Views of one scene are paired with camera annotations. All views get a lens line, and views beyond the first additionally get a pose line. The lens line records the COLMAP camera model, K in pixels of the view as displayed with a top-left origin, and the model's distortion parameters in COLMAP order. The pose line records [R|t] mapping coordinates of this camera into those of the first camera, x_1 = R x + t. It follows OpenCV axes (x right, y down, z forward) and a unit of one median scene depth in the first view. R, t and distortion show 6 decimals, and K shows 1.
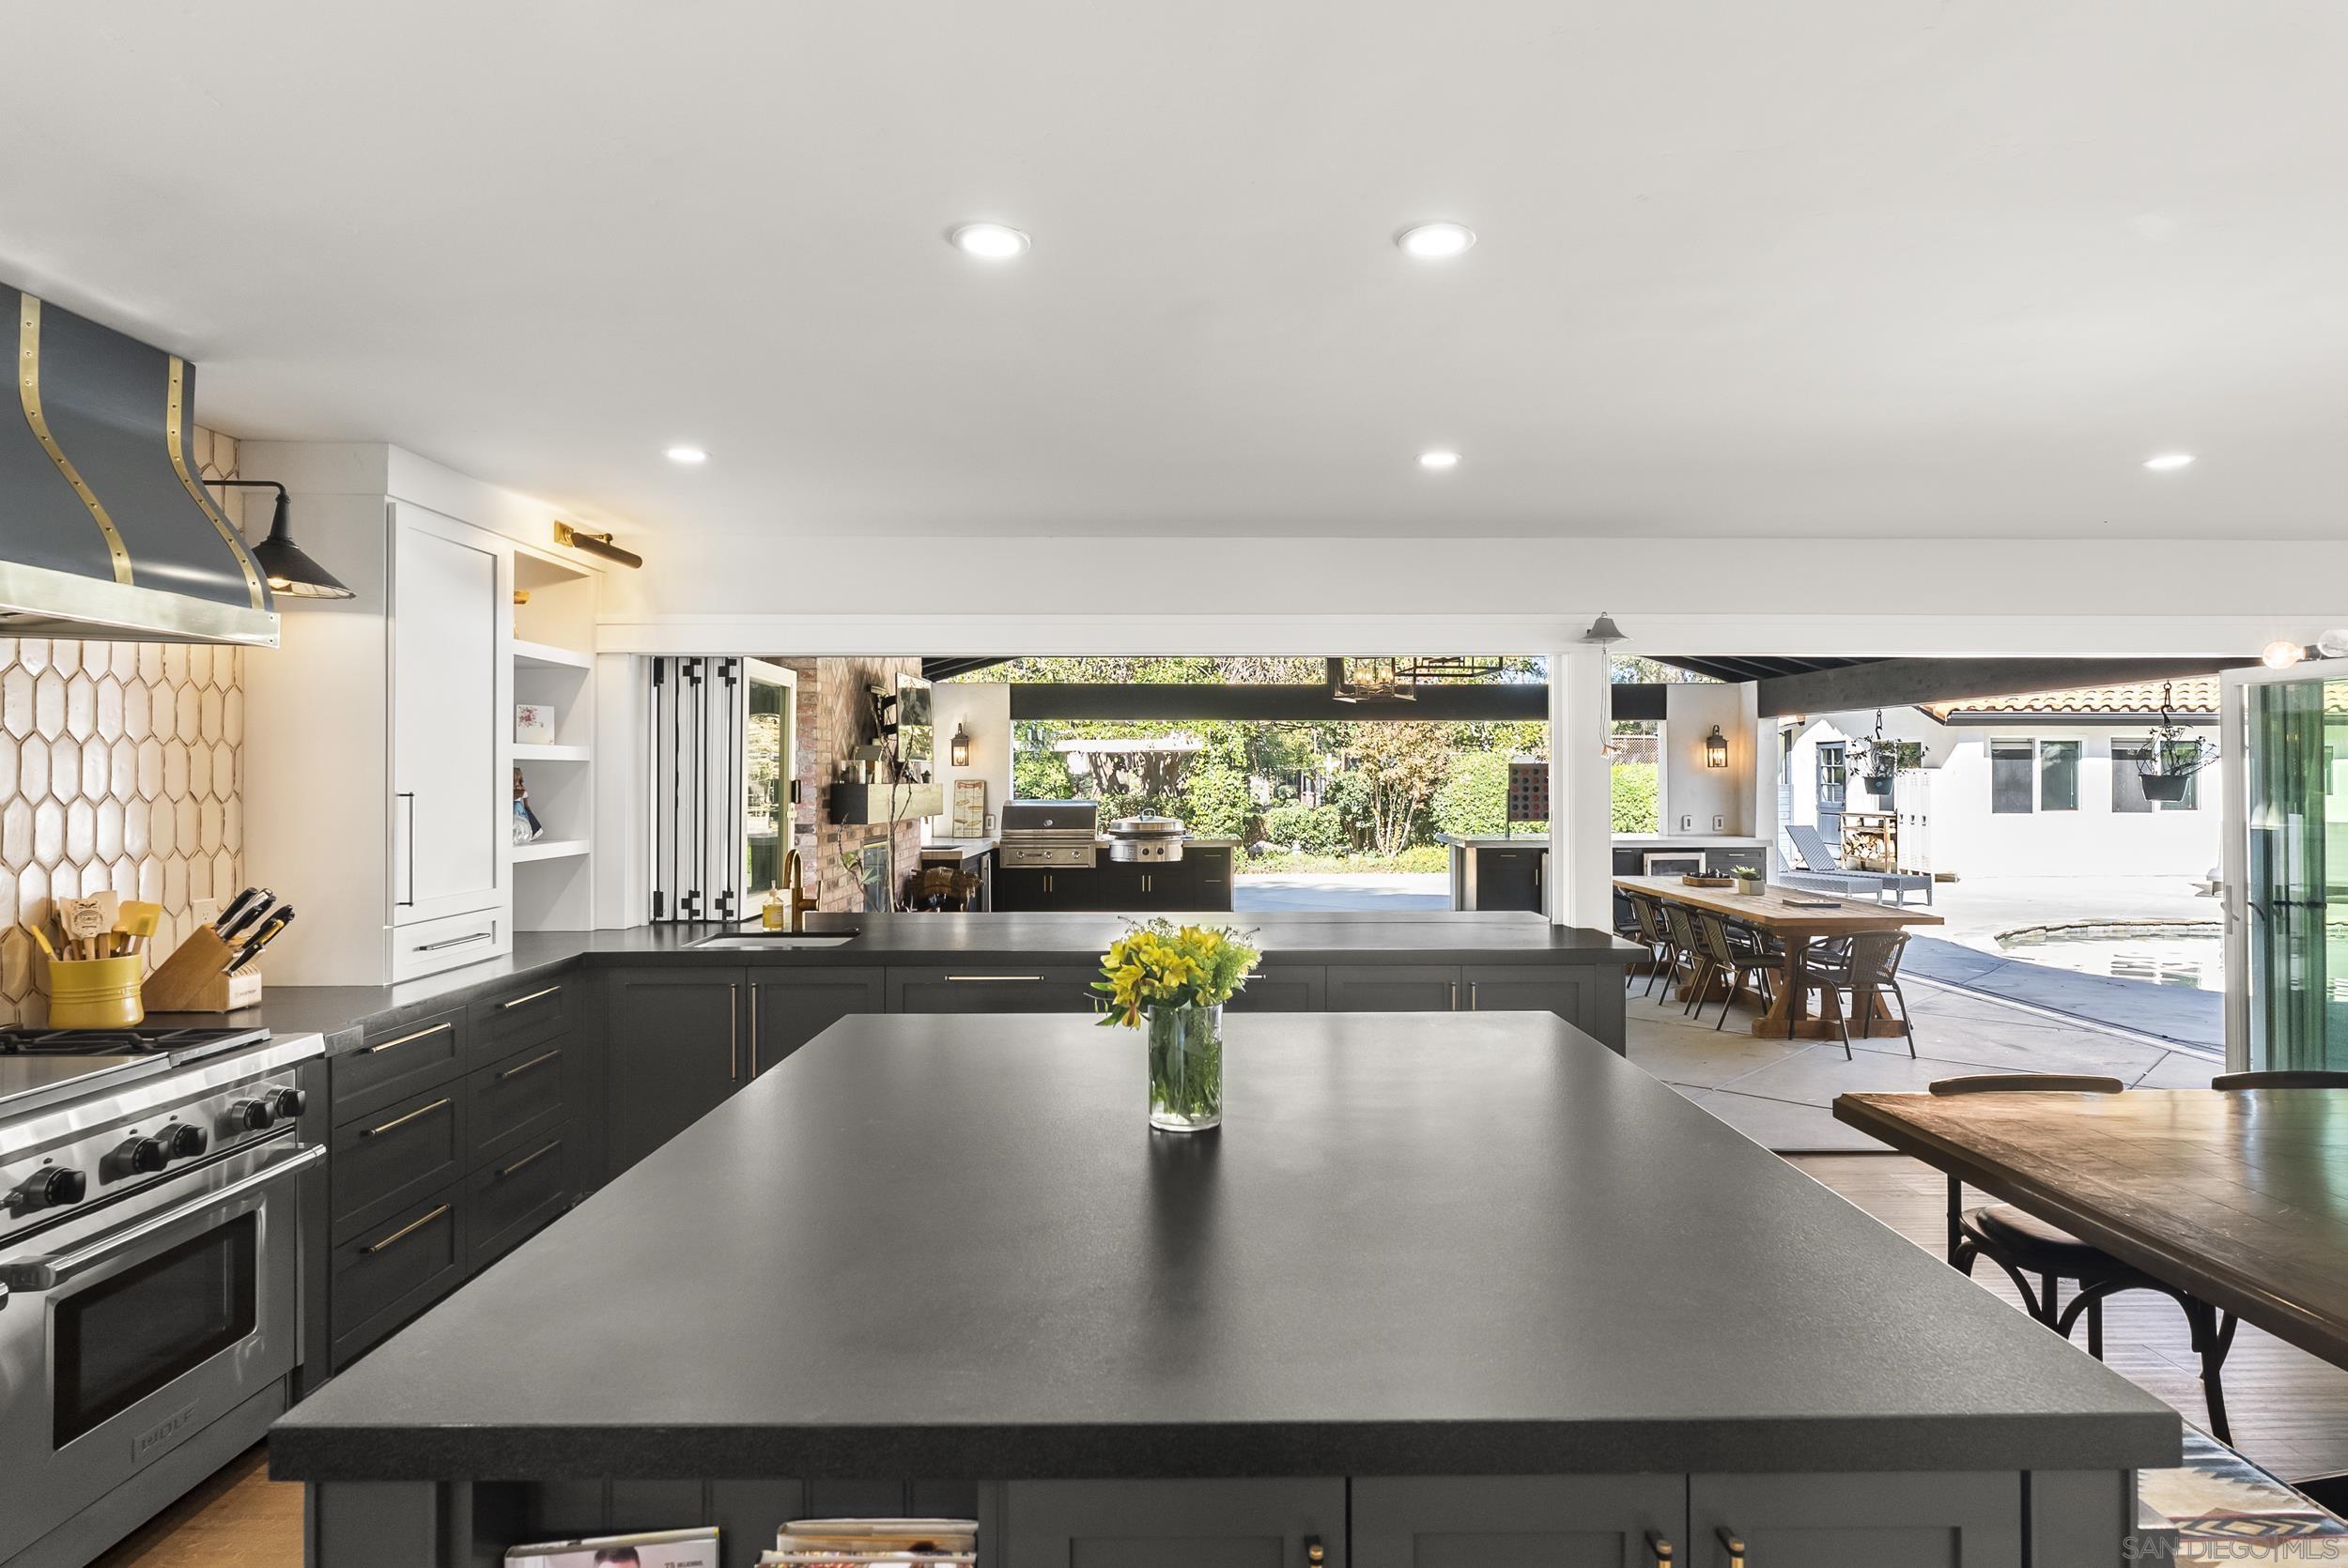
lens RADIAL K [[1276.6, 0, 1202.5], [0, 1276.6, 761.6], [0, 0, 1]] dist [-0.003447, -0.000982]
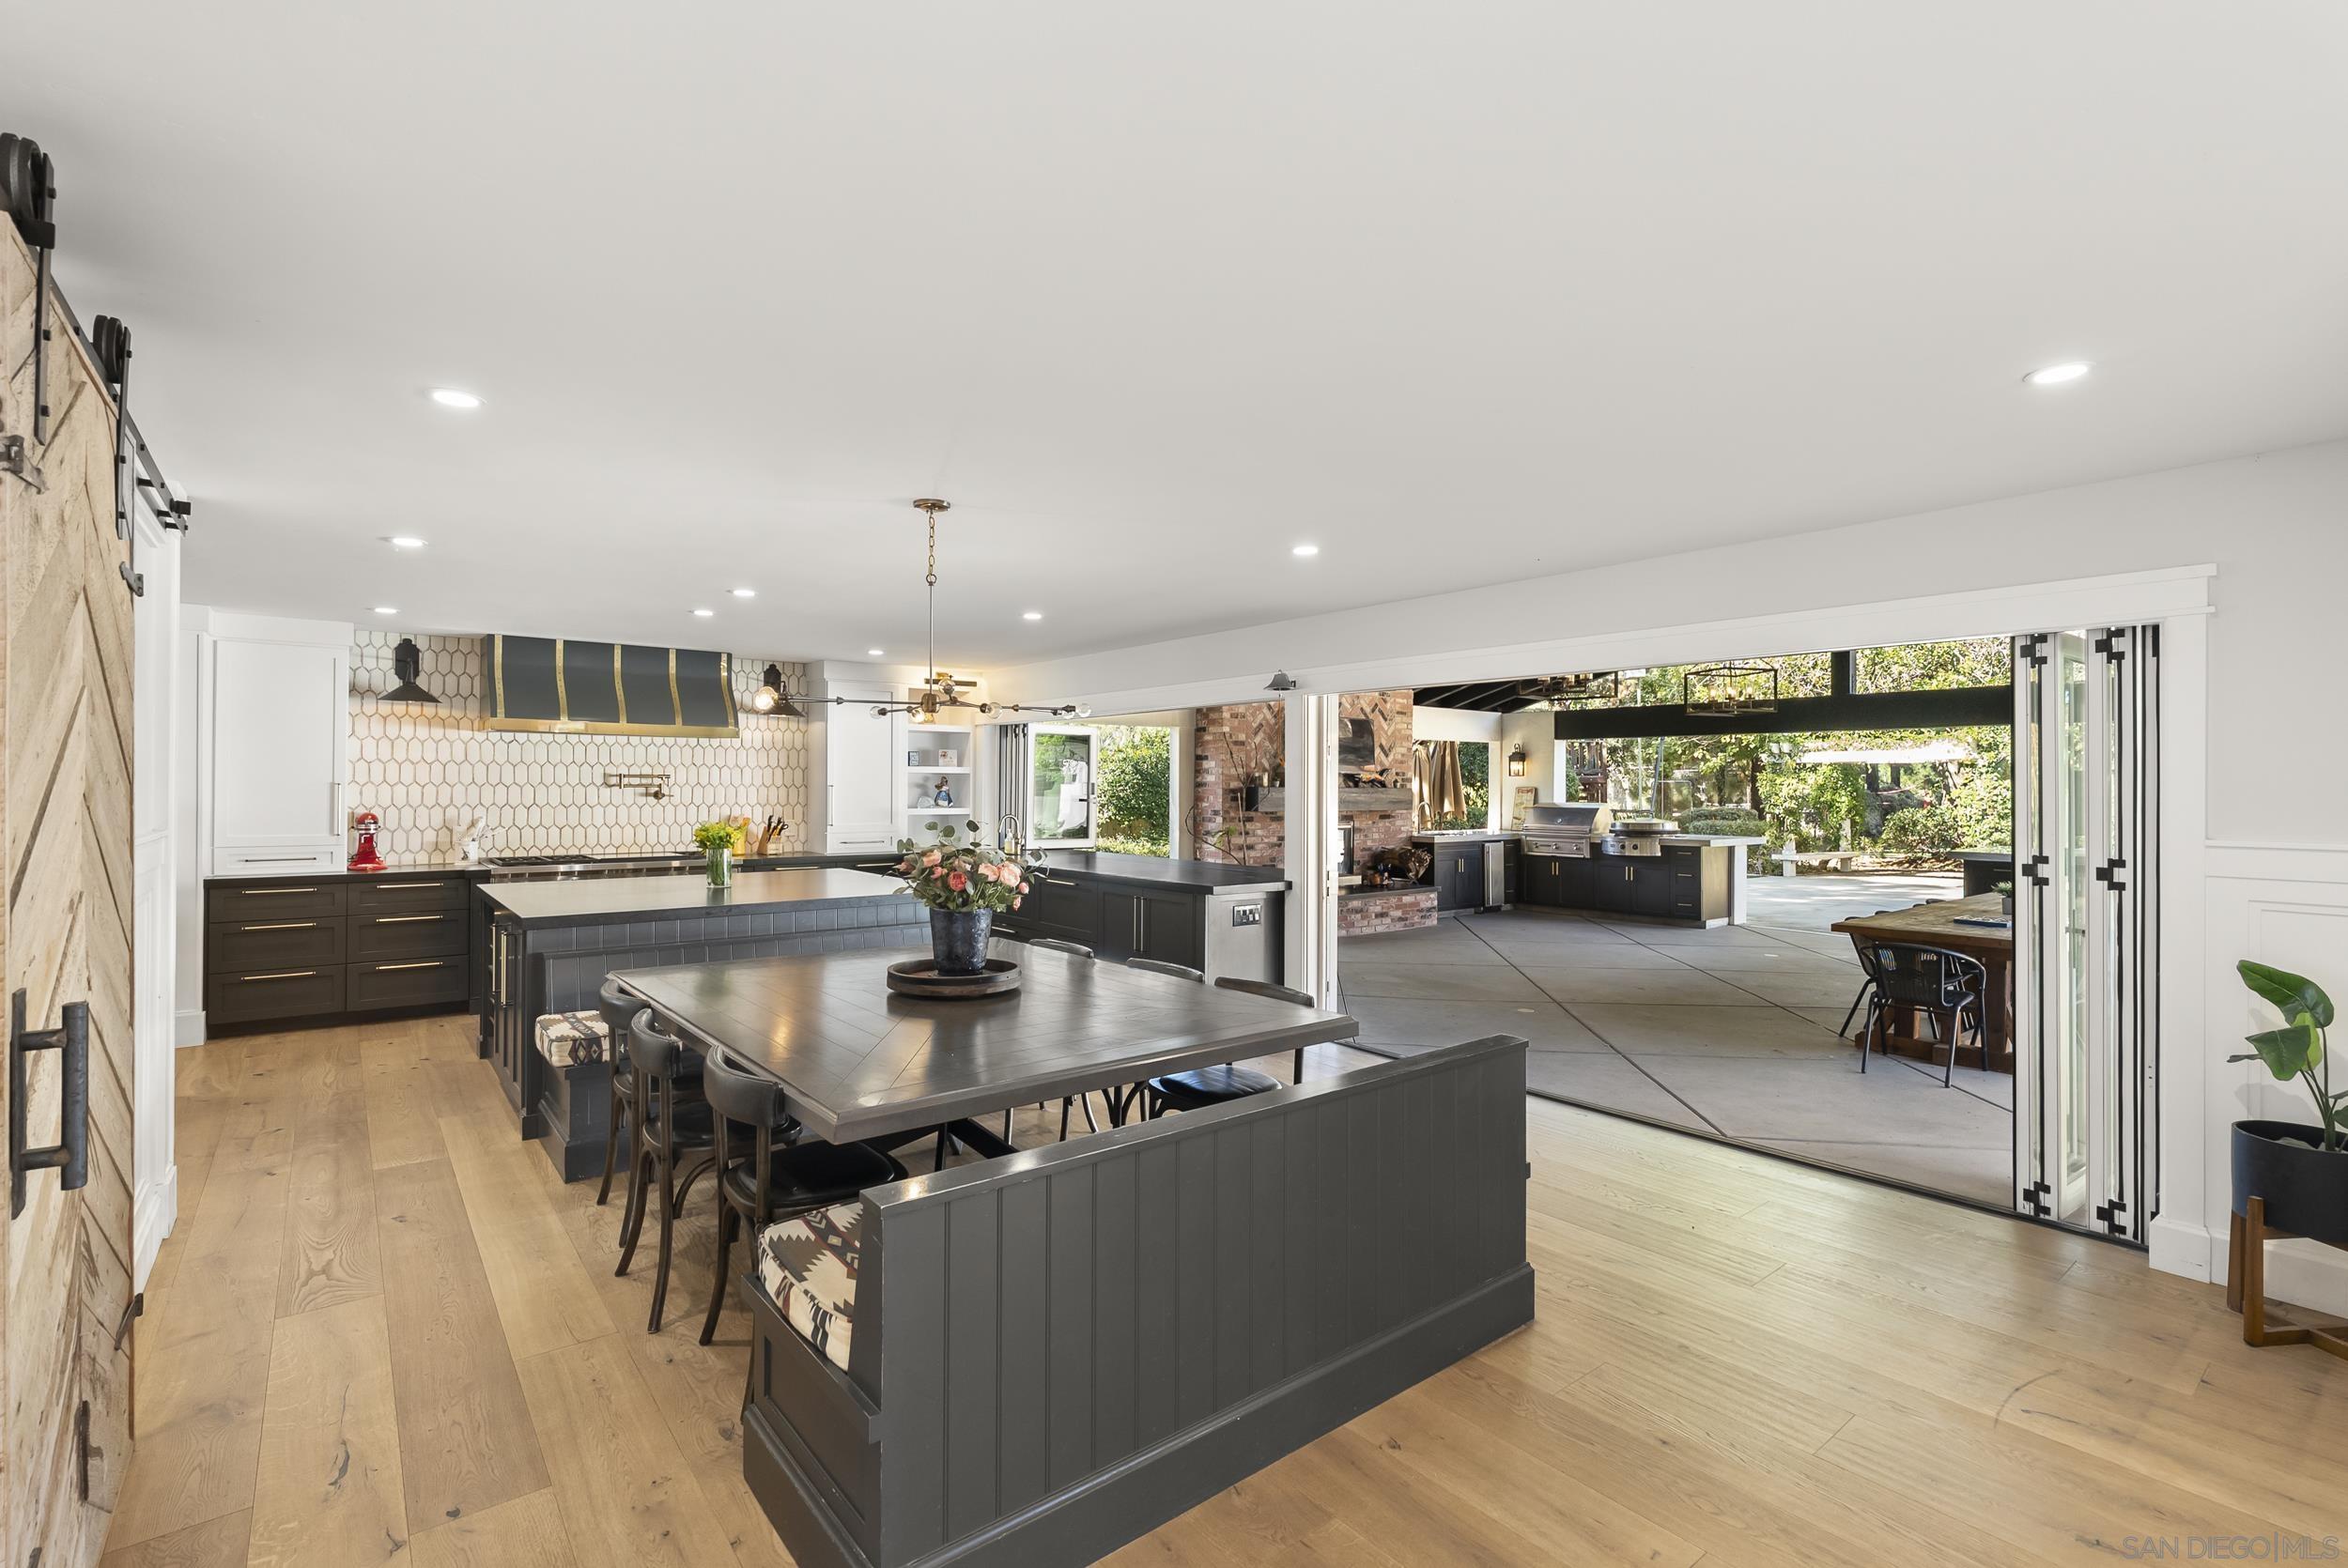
lens RADIAL K [[1055.8, 0, 1163.7], [0, 1055.8, 776.9], [0, 0, 1]] dist [-0.003854, 0.001377]
pose [[0.606456, -0.003395, -0.795110, 1.204098], [0.004782, 0.999988, -0.000622, 0.008456], [0.795103, -0.003425, 0.606465, 0.134101]]
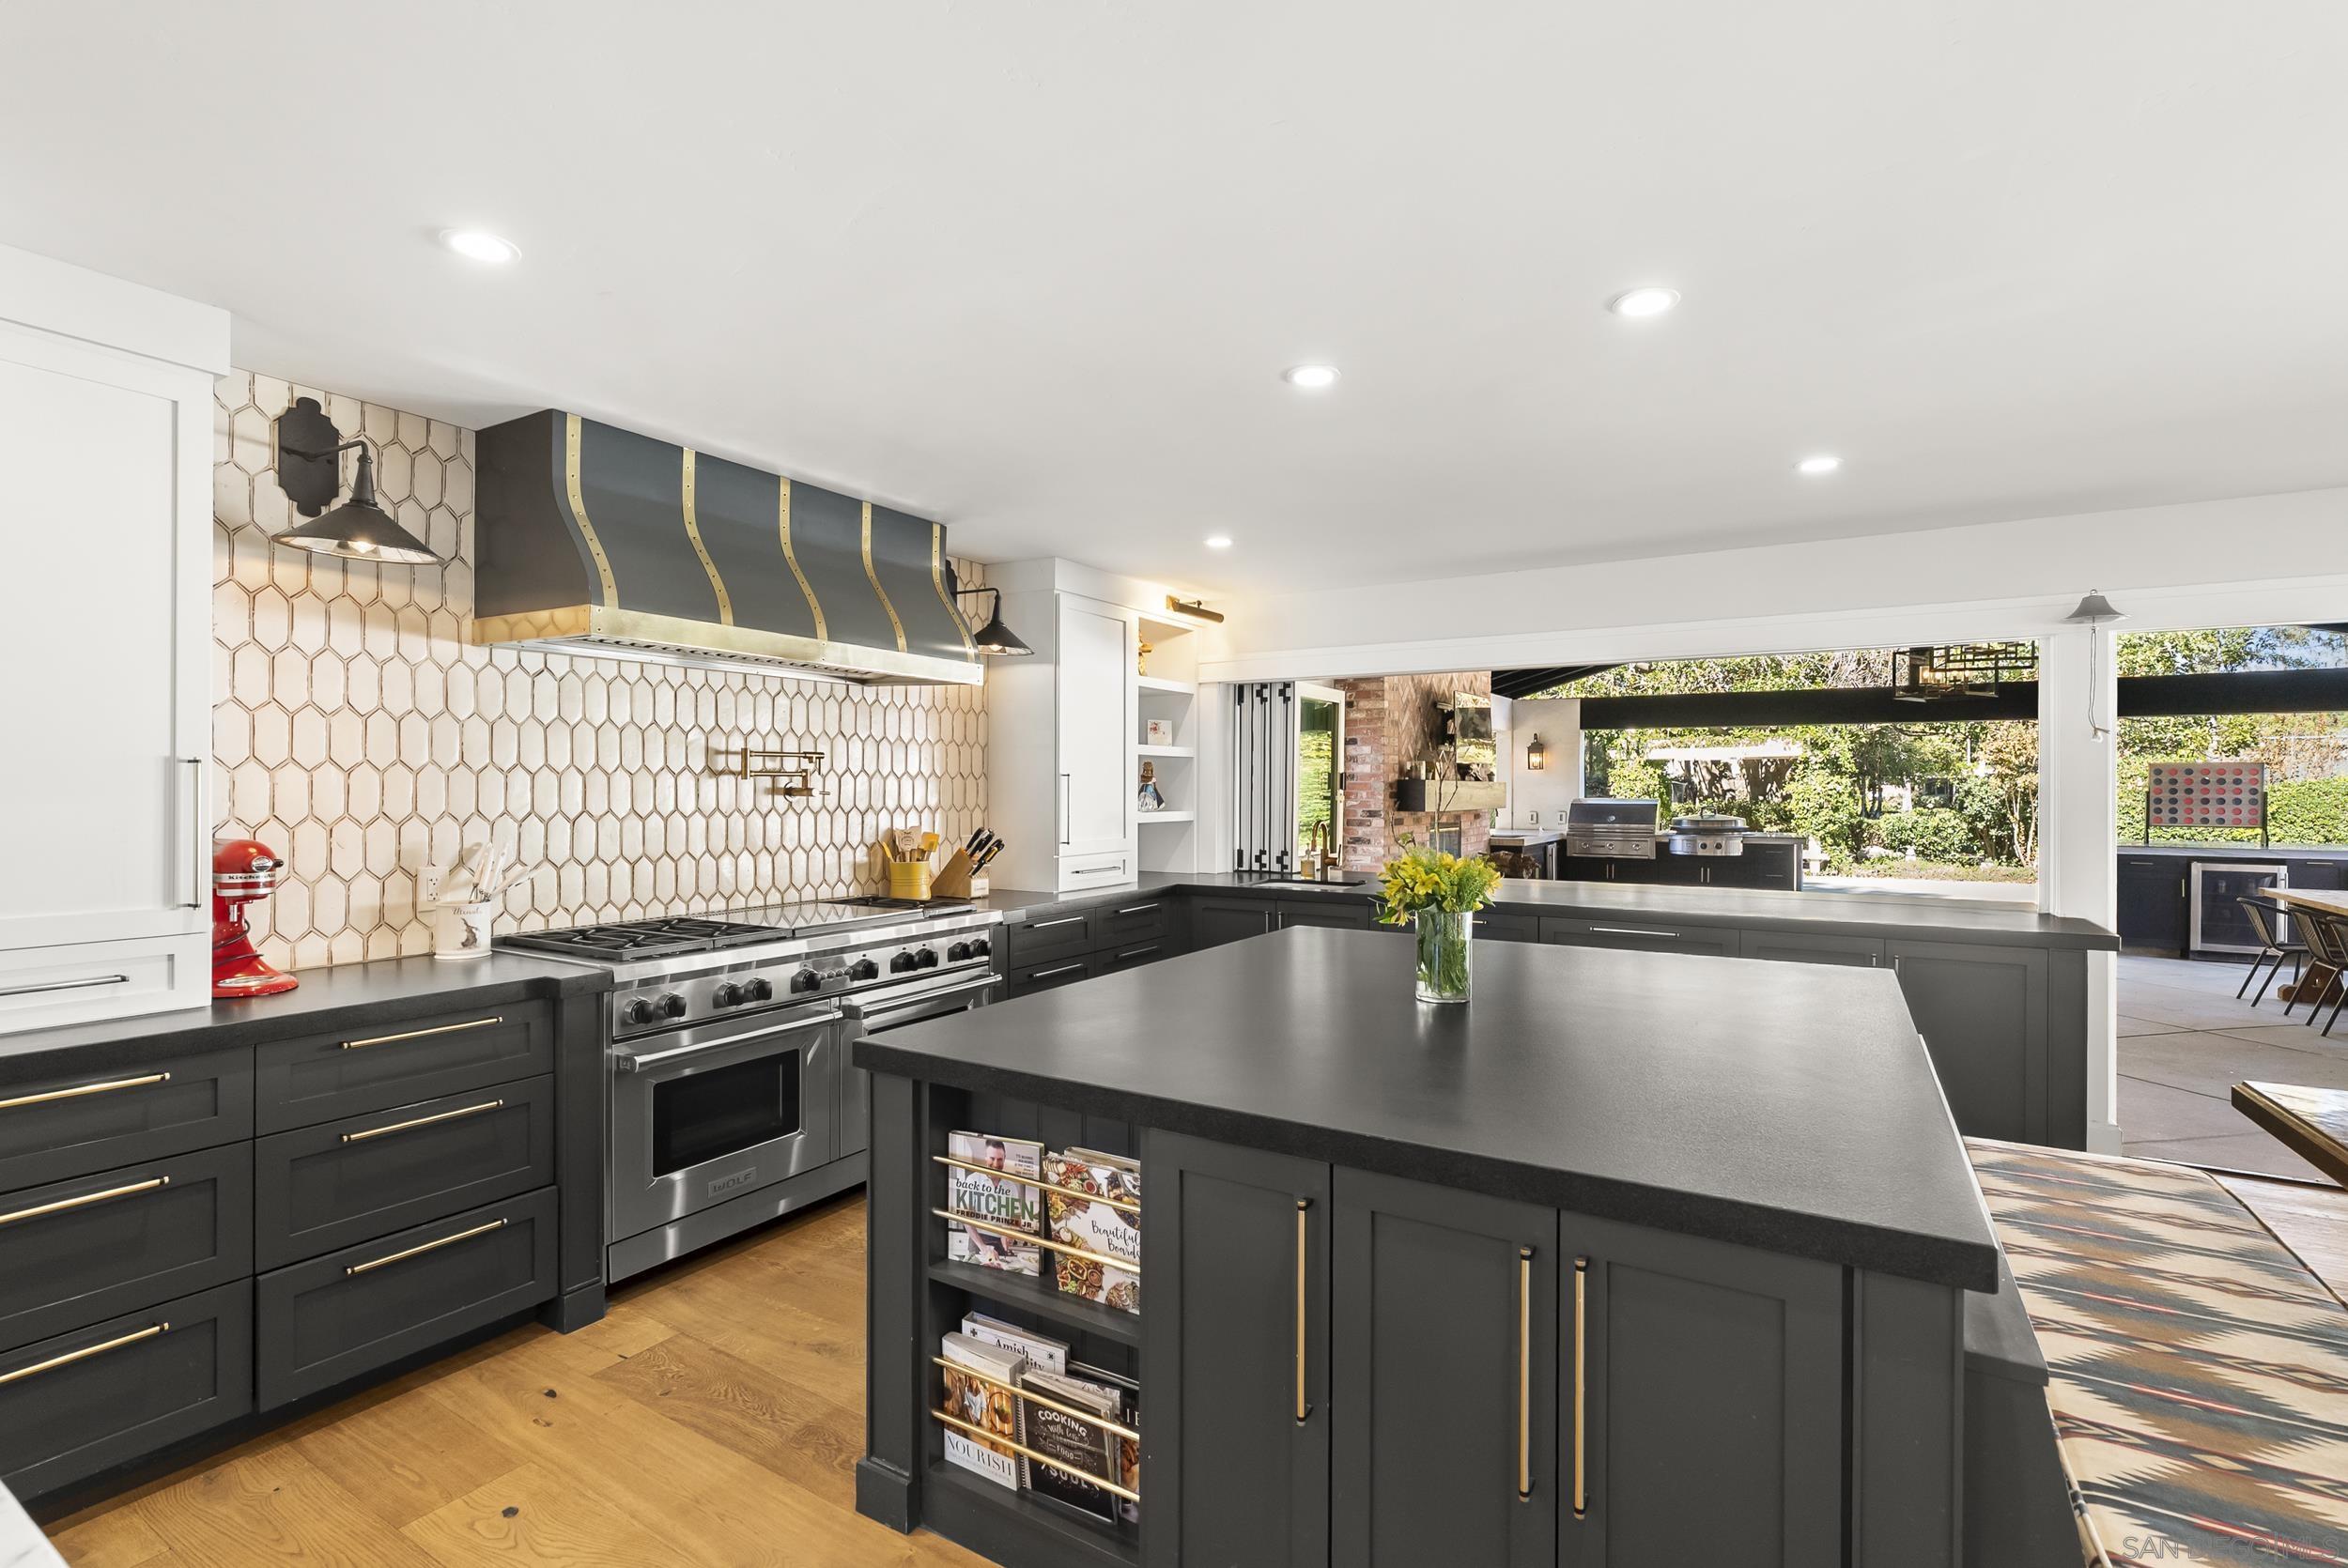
lens RADIAL K [[1074.0, 0, 1174.0], [0, 1074.0, 784.0], [0, 0, 1]] dist [-0.009597, -0.000002]
pose [[0.845092, 0.001373, -0.534620, 0.155532], [0.003750, 0.999957, 0.008496, 0.019223], [0.534608, -0.009185, 0.845050, -0.050361]]
